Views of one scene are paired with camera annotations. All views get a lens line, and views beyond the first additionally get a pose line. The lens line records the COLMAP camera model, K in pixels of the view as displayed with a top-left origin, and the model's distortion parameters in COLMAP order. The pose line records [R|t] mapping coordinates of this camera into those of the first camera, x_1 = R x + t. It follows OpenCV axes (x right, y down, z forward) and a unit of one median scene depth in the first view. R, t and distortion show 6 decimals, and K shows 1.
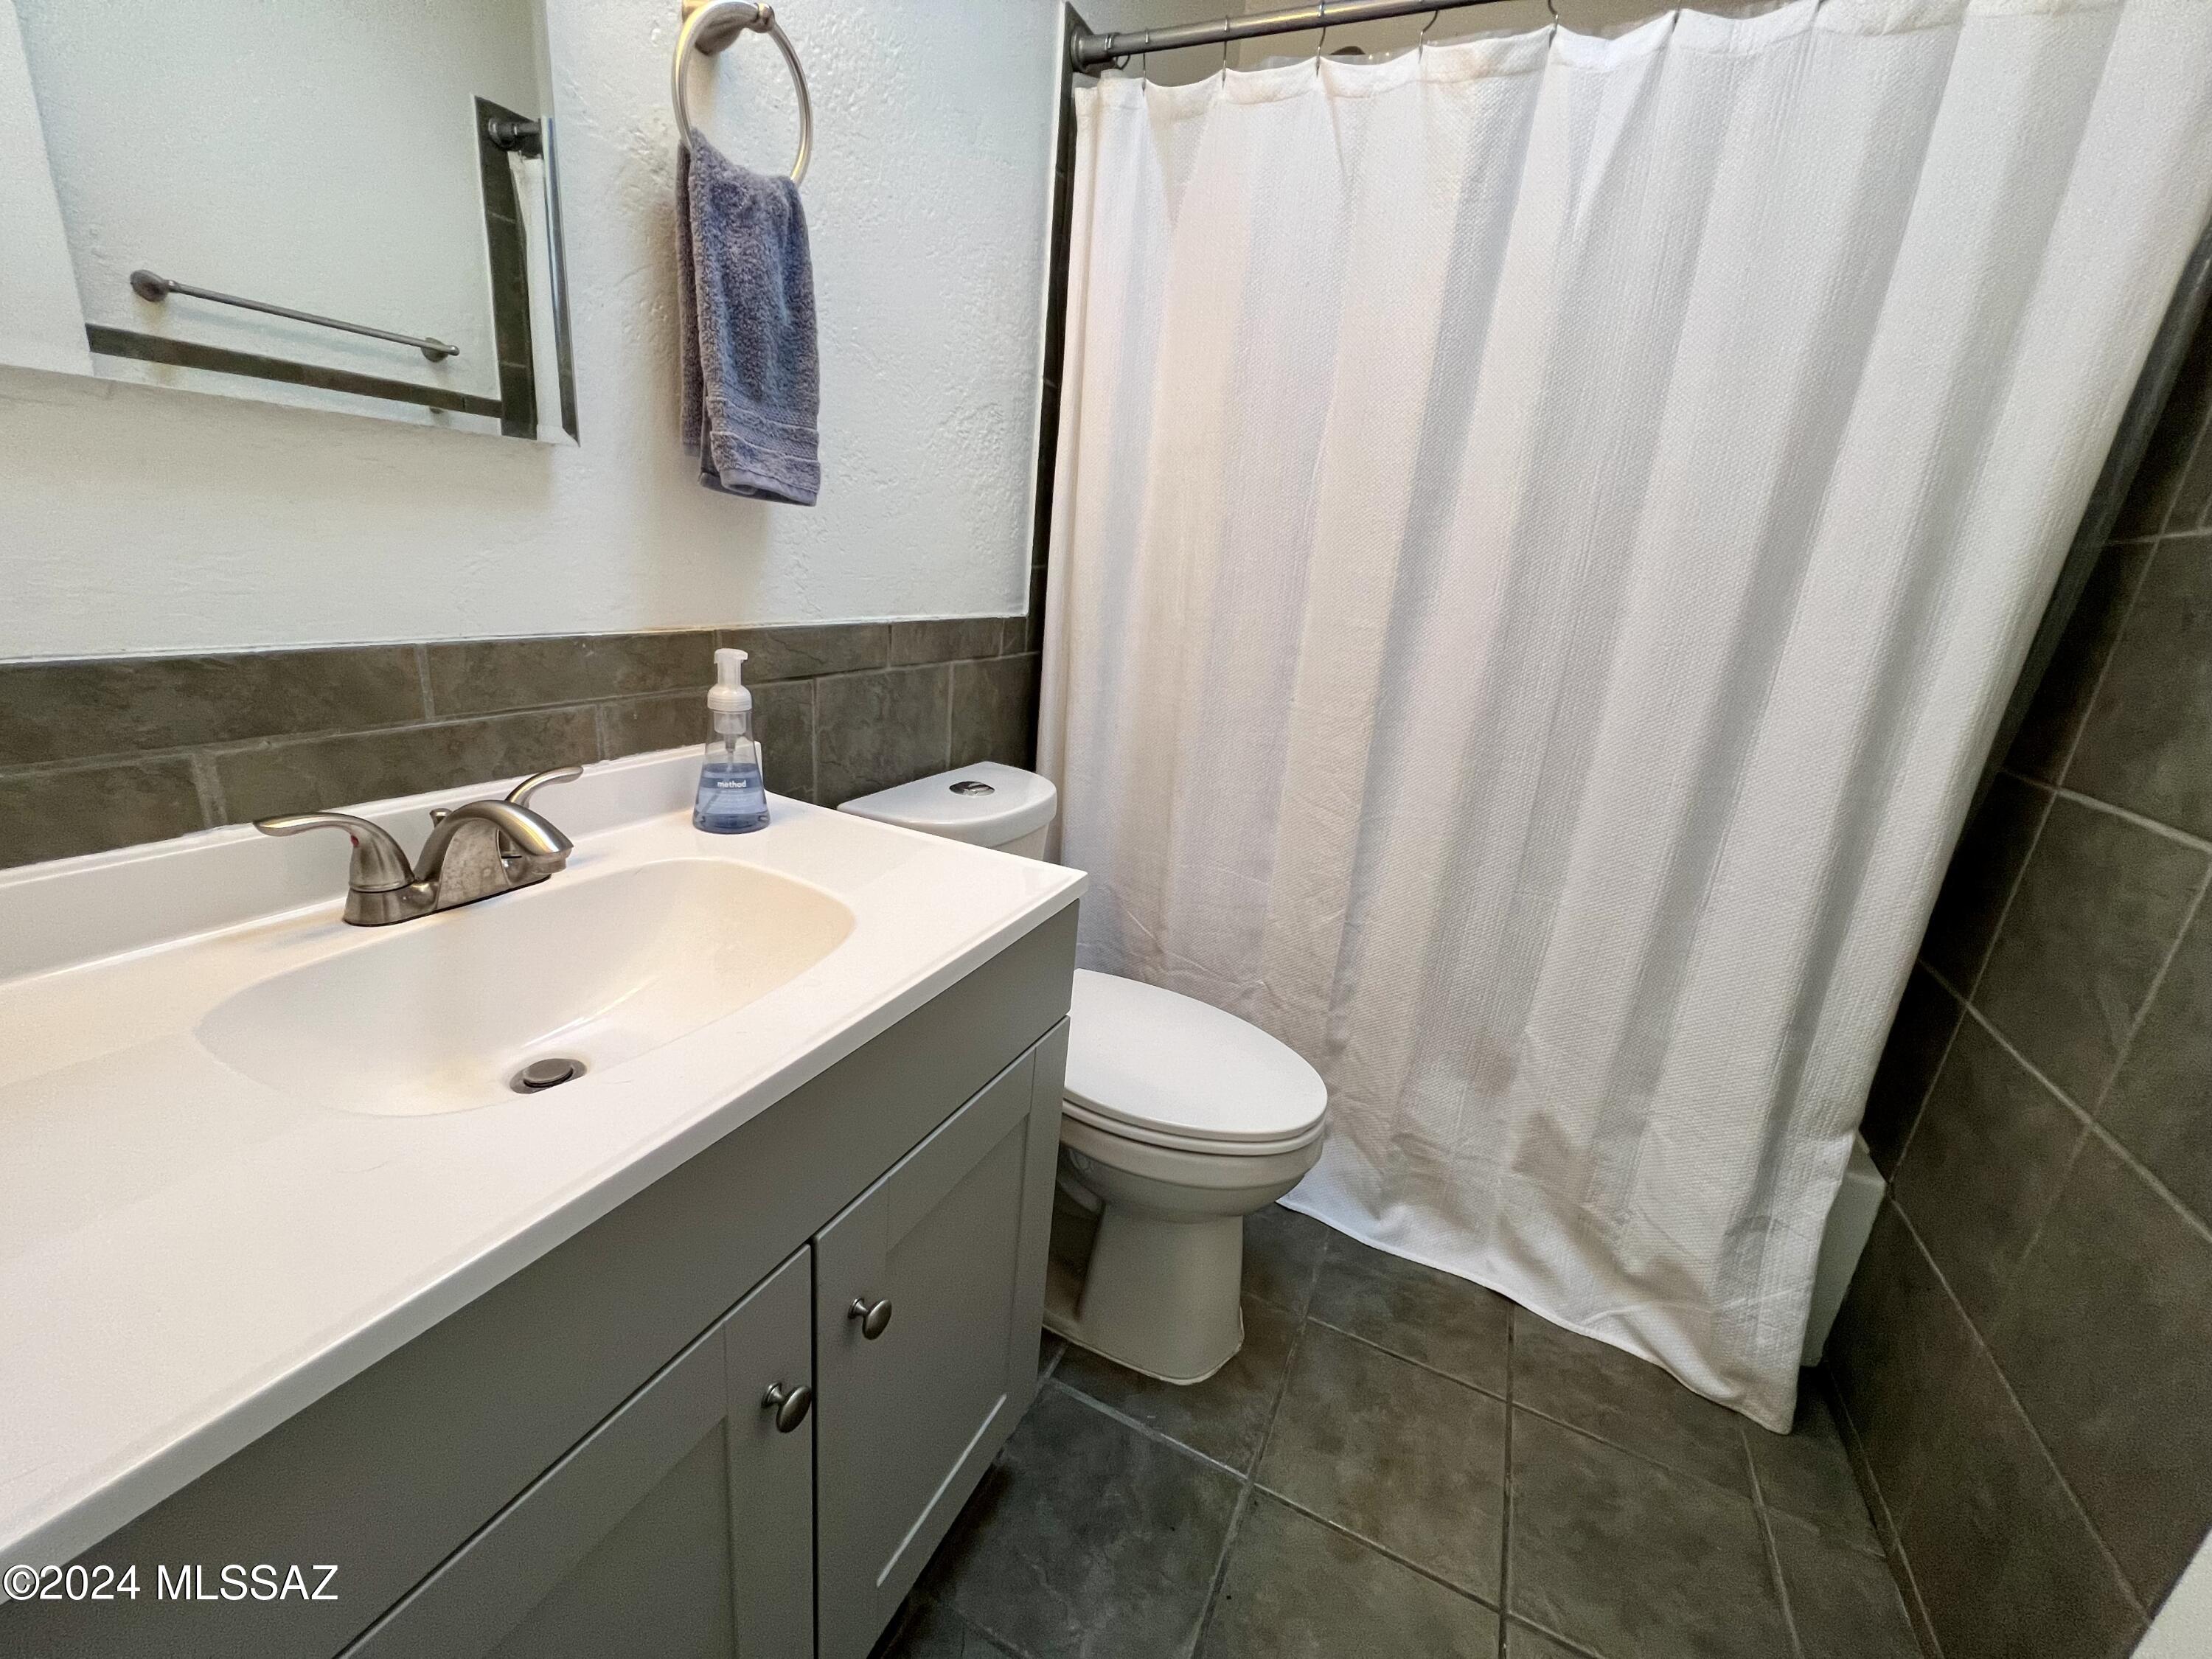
lens RADIAL K [[886.0, 0, 1106.0], [0, 886.0, 826.0], [0, 0, 1]] dist [-0.001907, 0.000581]
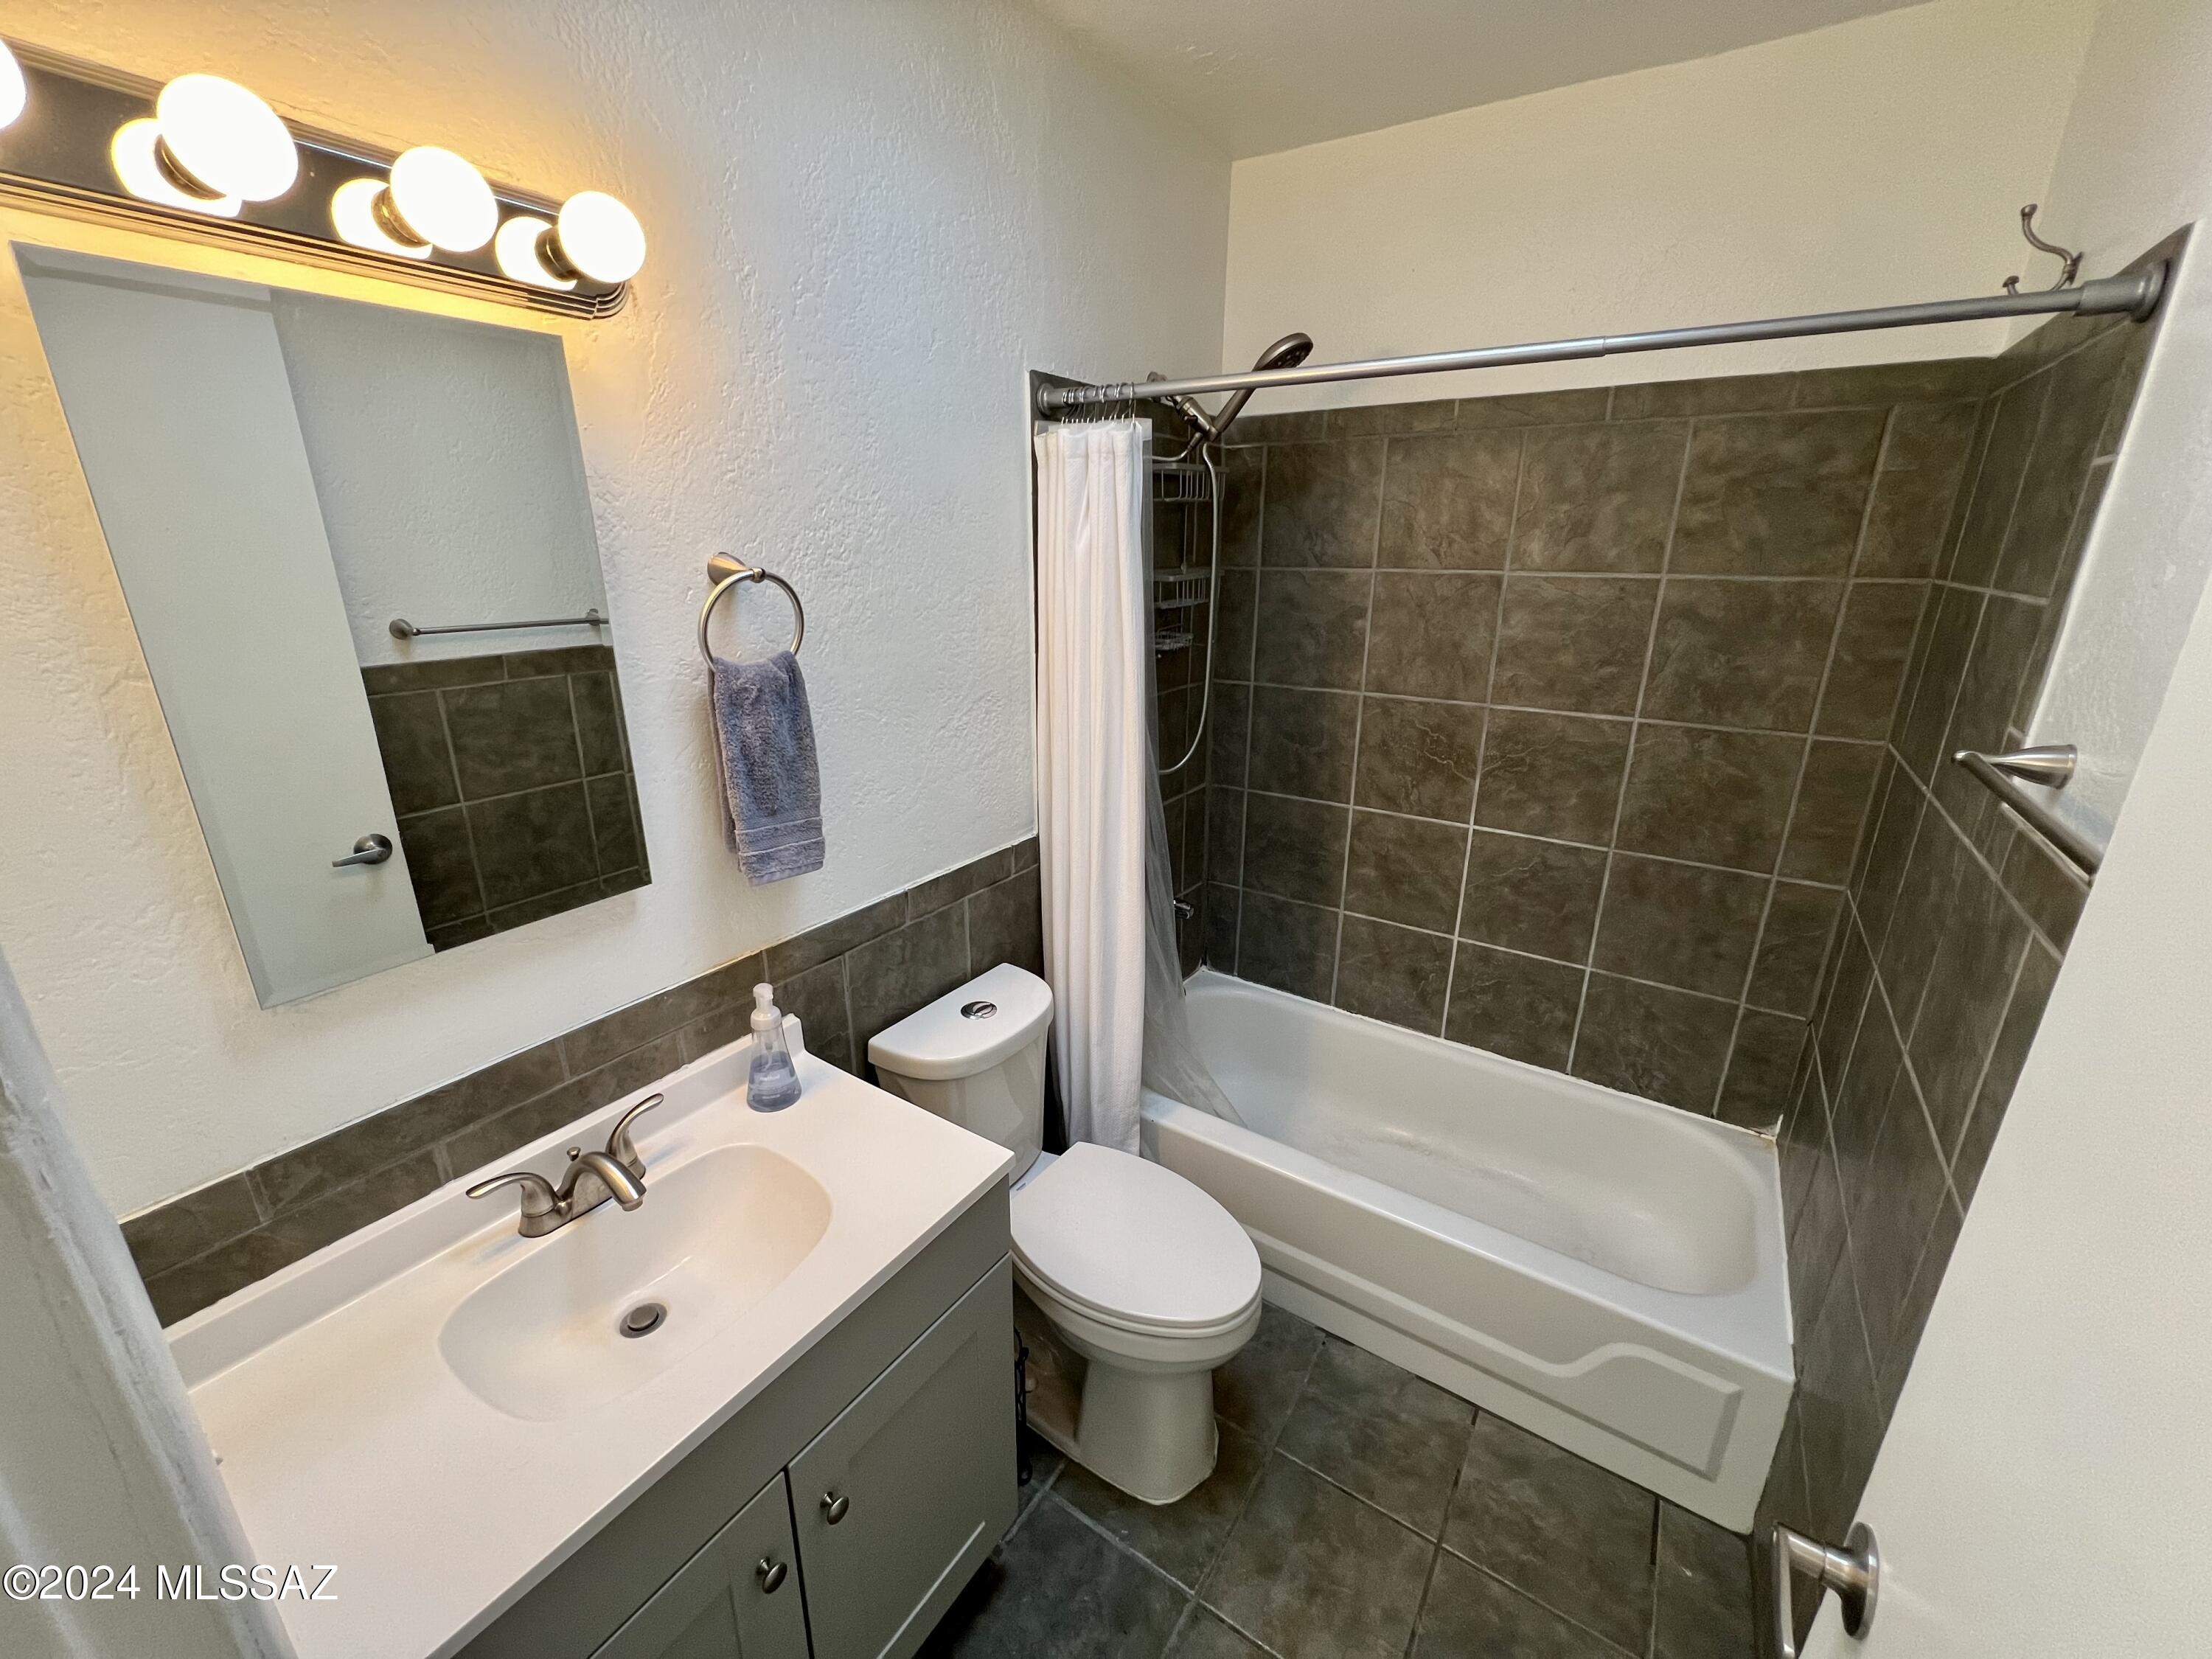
lens RADIAL K [[886.0, 0, 1102.8], [0, 886.0, 827.9], [0, 0, 1]] dist [-0.001907, 0.000581]
pose [[0.985612, -0.032636, -0.165842, 0.278026], [0.033783, 0.999421, 0.004099, -0.349492], [0.165612, -0.009643, 0.986144, -0.236031]]
